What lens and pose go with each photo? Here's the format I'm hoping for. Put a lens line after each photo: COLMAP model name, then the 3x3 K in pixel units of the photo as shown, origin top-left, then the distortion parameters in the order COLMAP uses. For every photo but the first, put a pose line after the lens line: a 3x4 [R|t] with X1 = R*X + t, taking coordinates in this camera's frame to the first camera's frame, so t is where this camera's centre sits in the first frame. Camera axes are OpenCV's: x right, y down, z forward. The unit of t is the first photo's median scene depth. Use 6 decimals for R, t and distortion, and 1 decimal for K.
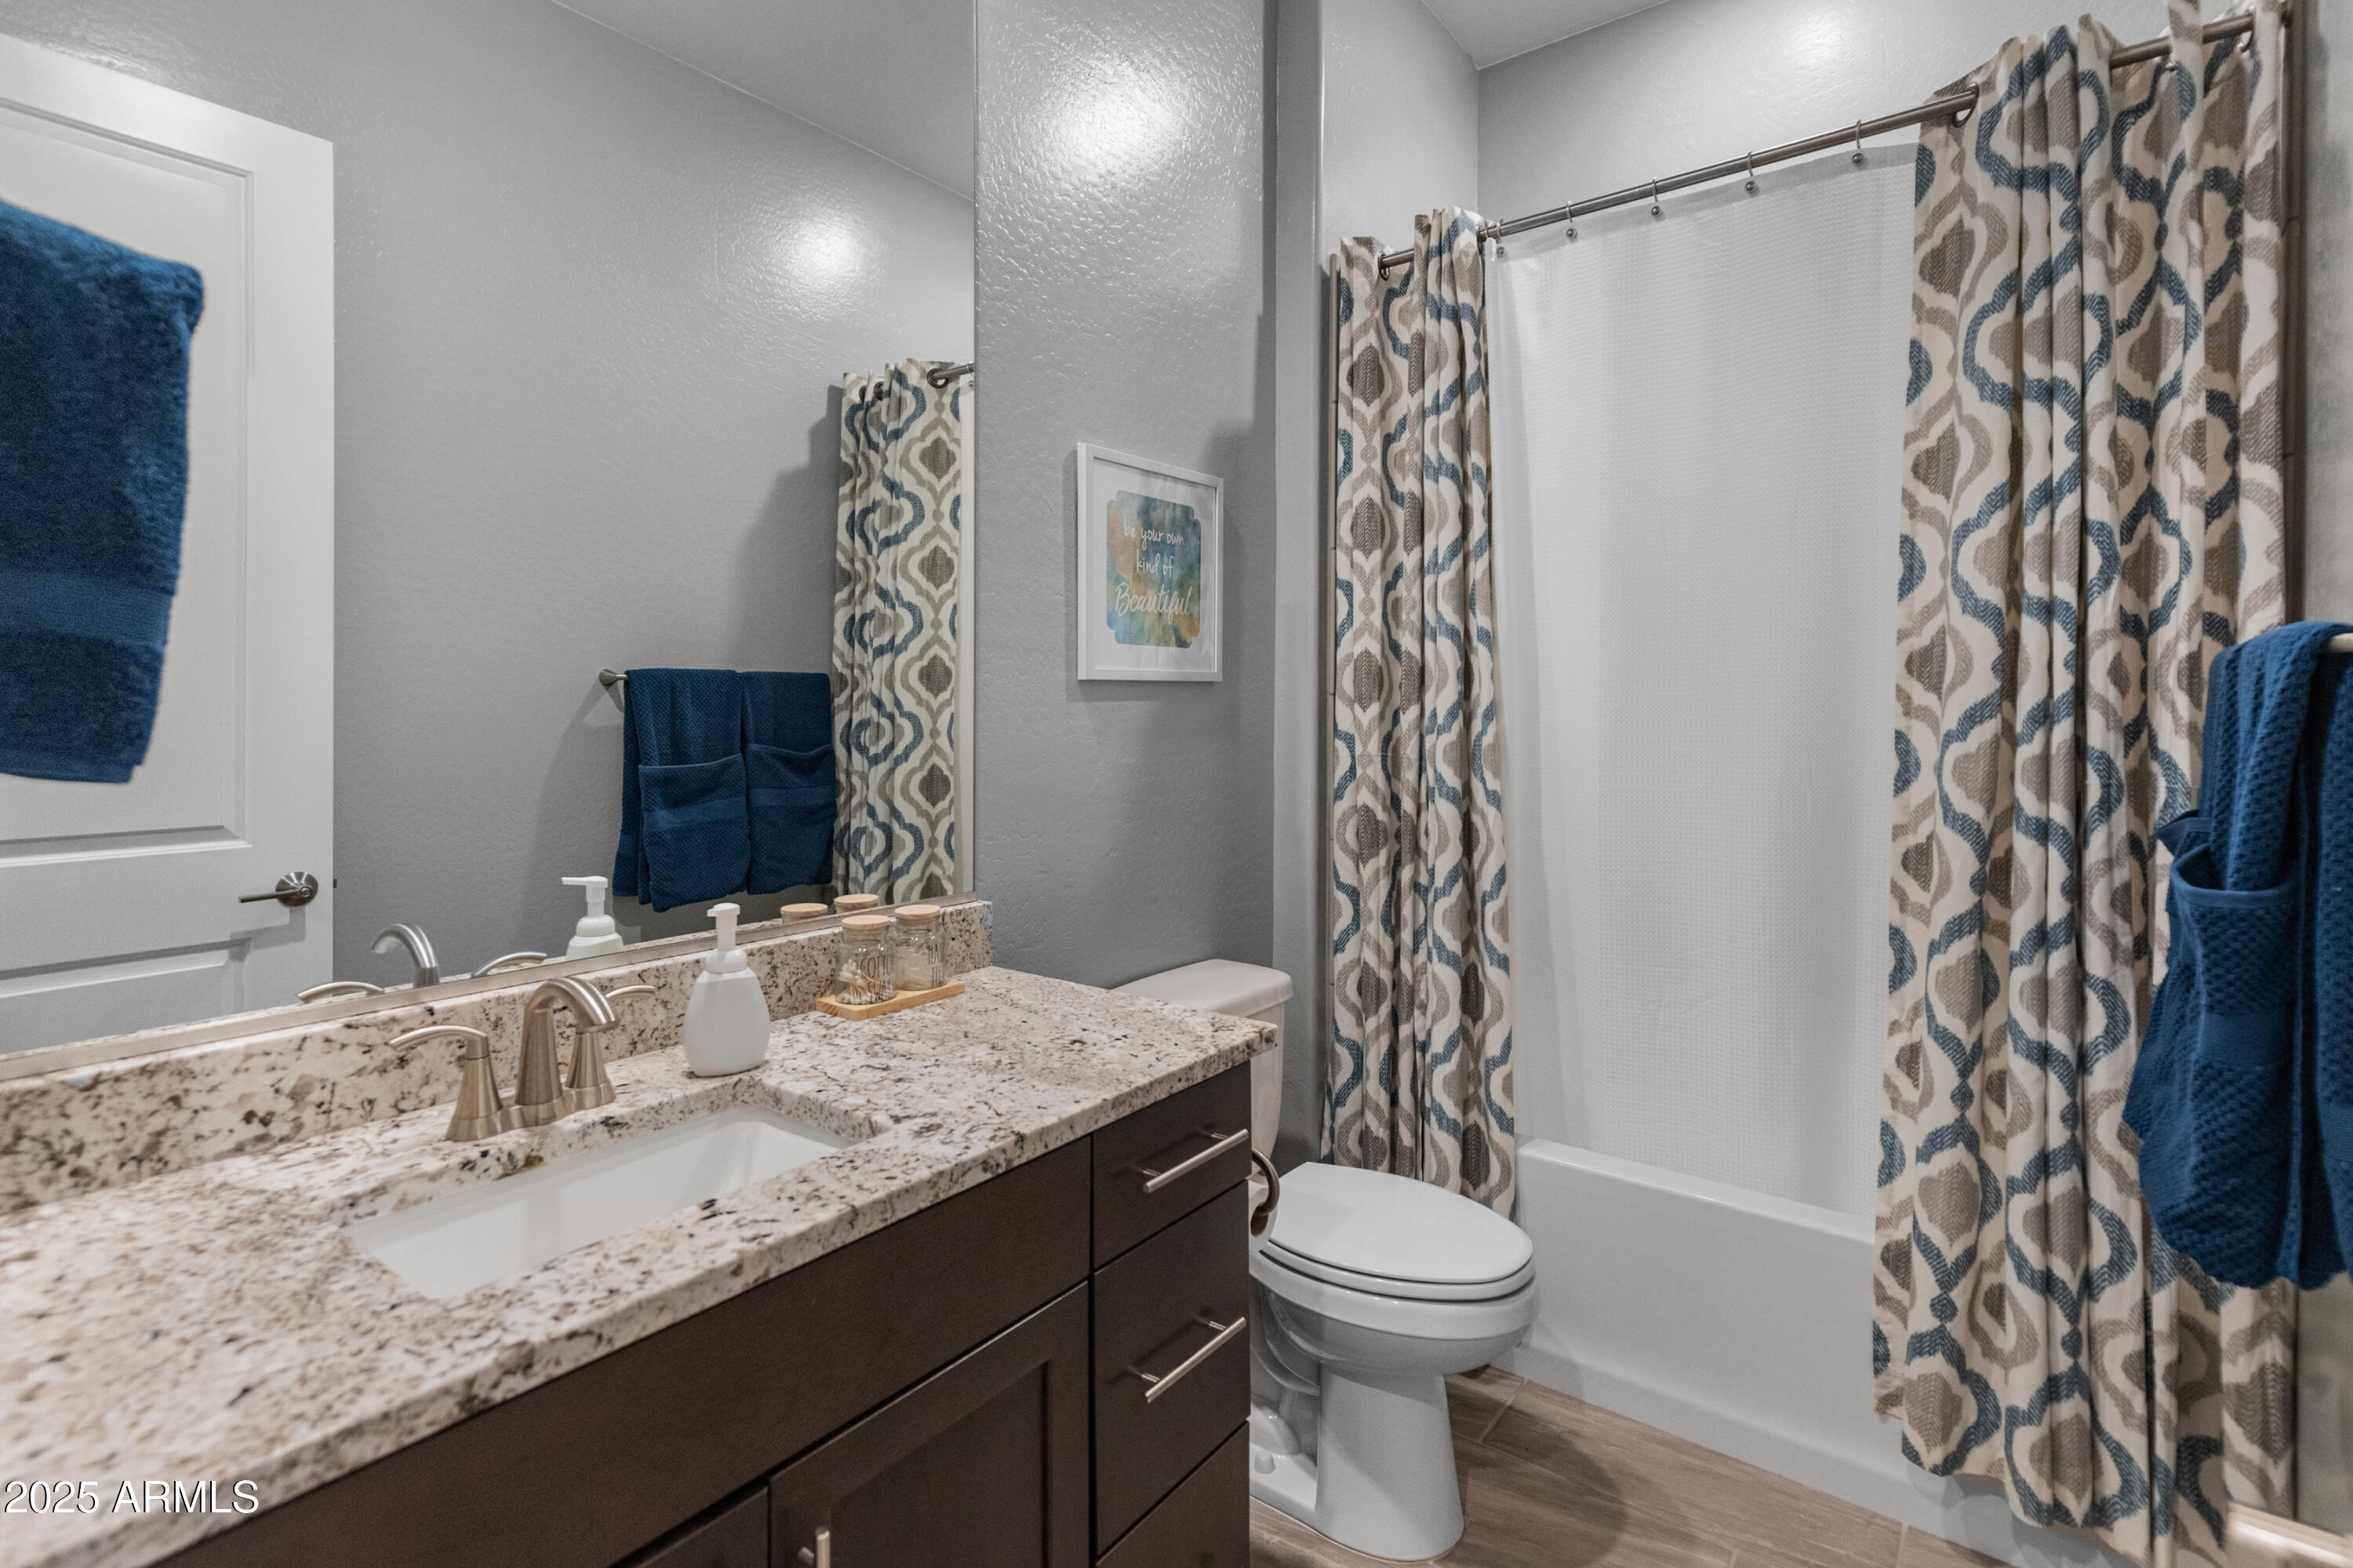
lens RADIAL K [[1106.8, 0, 1177.2], [0, 1106.8, 722.8], [0, 0, 1]] dist [0.000909, -0.000137]
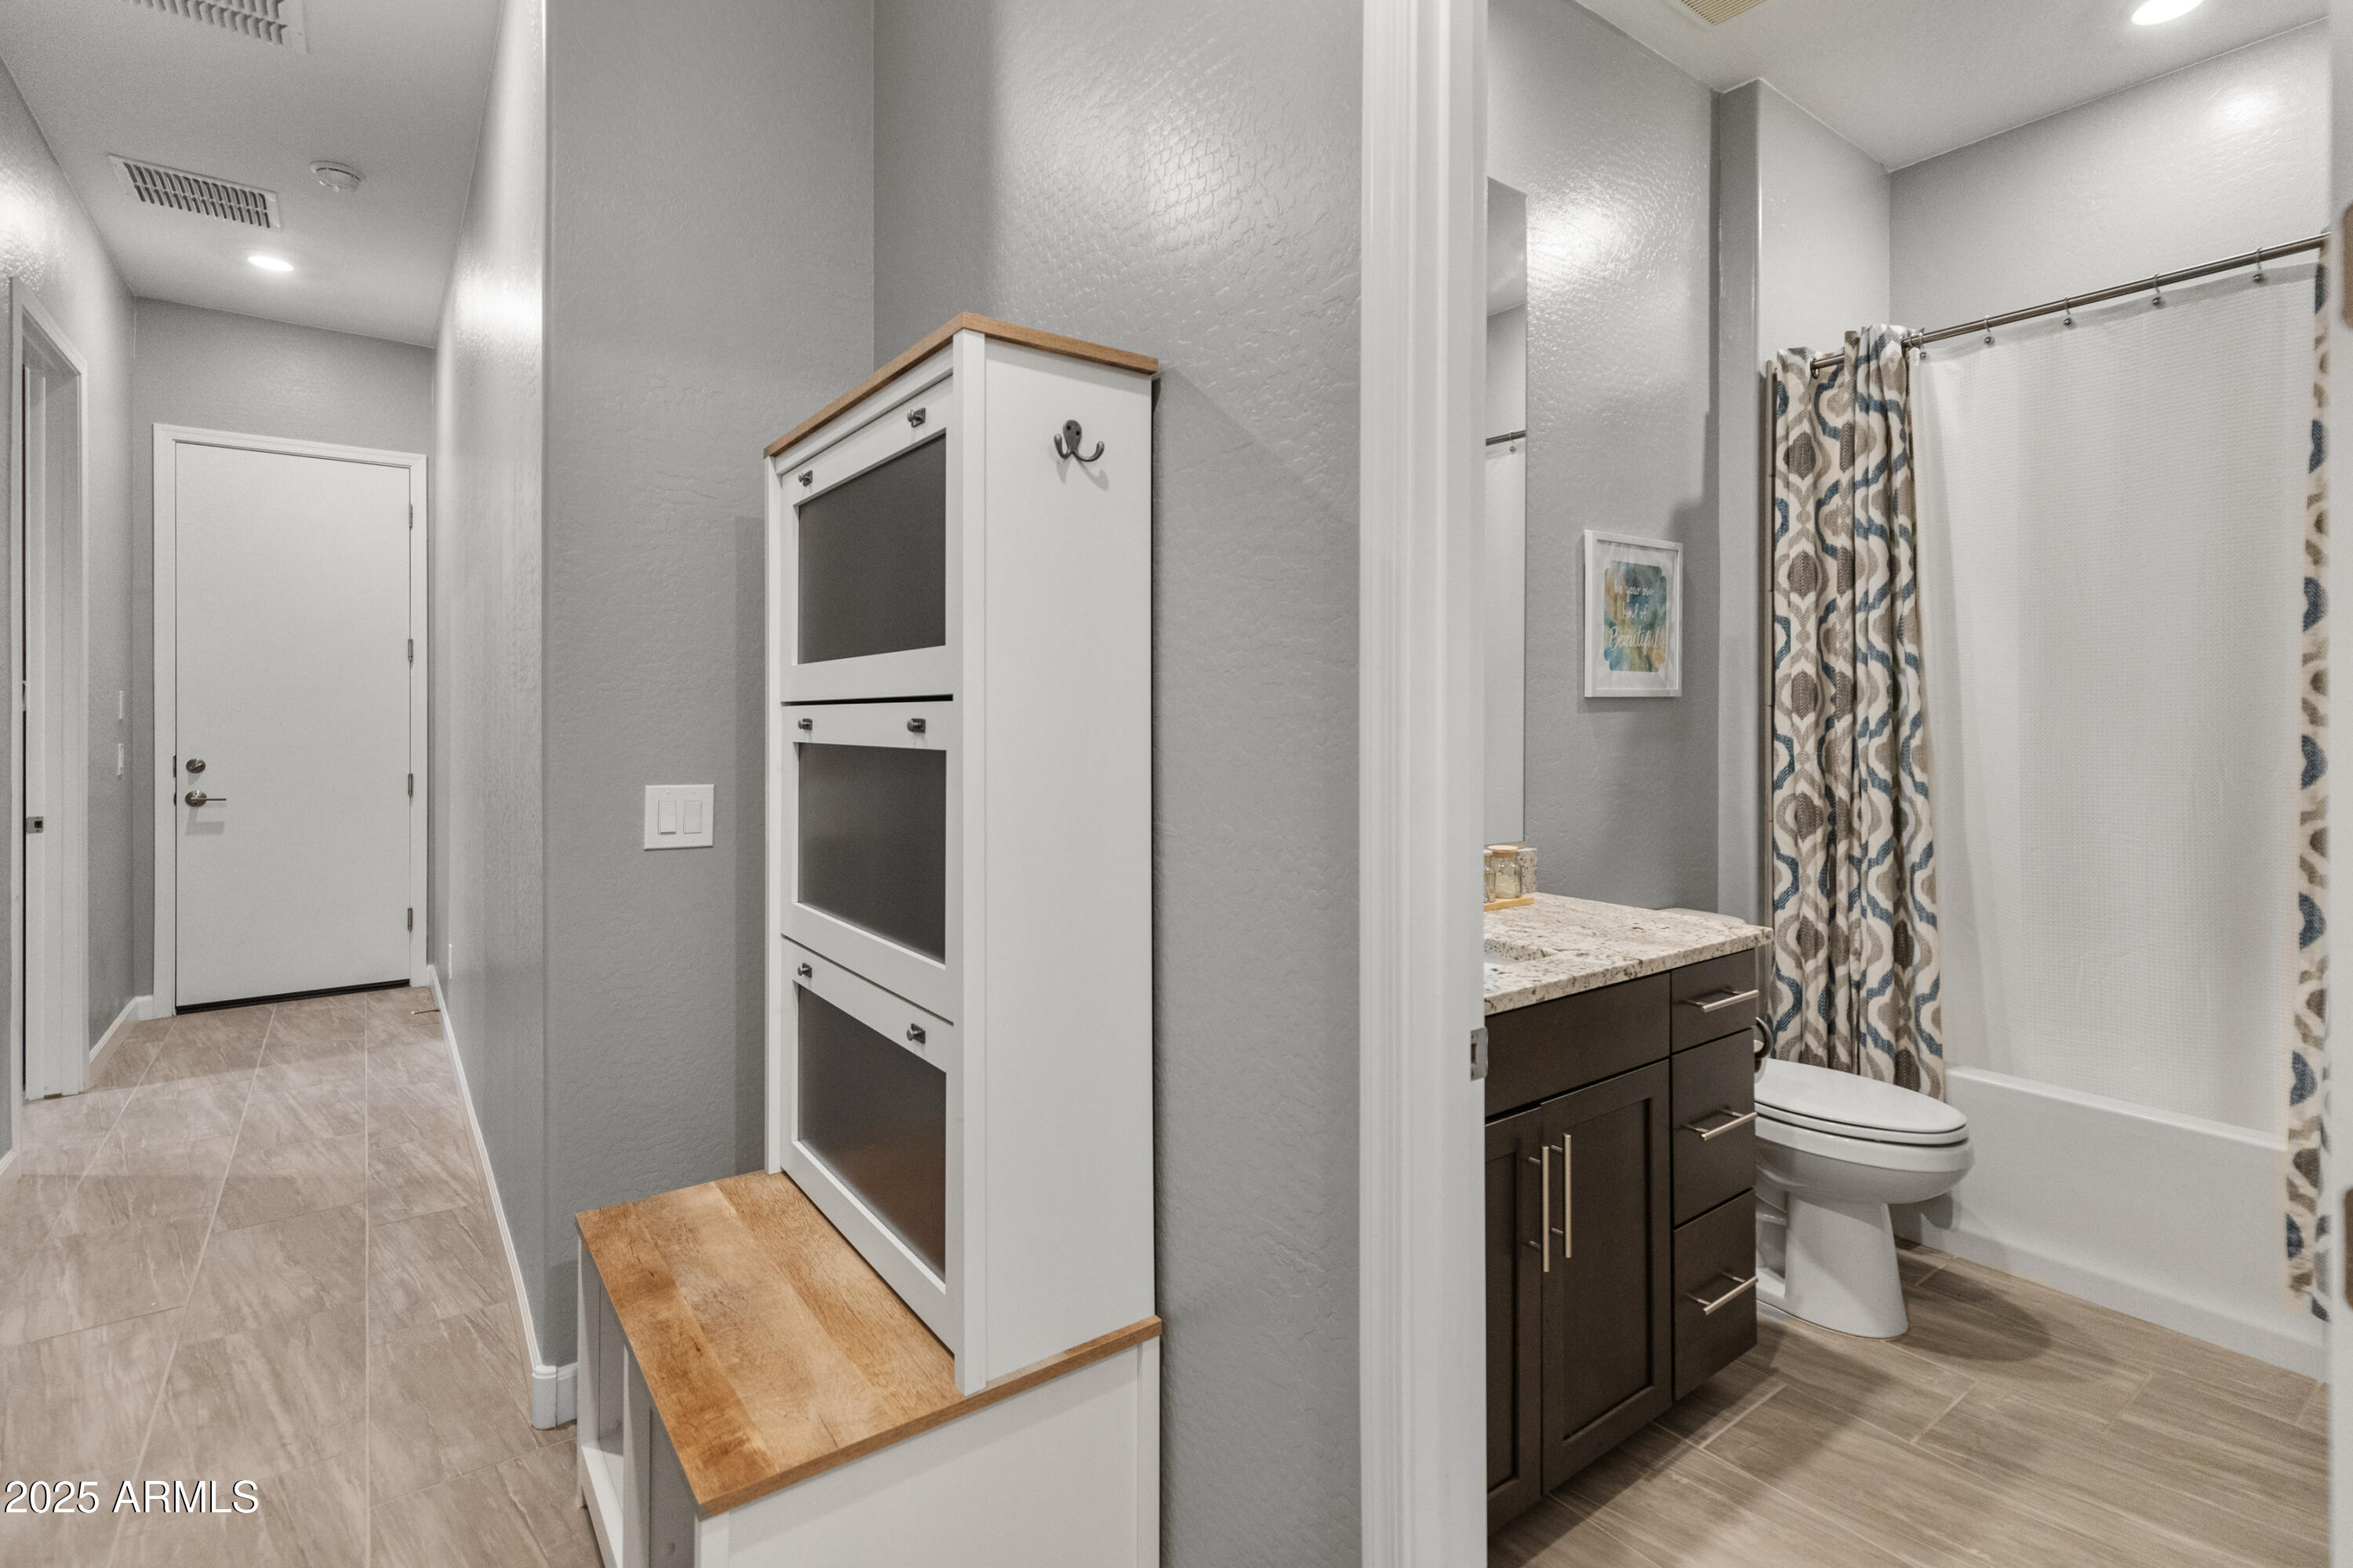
lens RADIAL K [[1313.5, 0, 1004.6], [0, 1313.5, 705.3], [0, 0, 1]] dist [-0.003200, 0.001692]
pose [[0.958933, -0.001793, -0.283628, -0.288414], [-0.003839, 0.999806, -0.019298, 0.006109], [0.283608, 0.019594, 0.958740, -0.723145]]
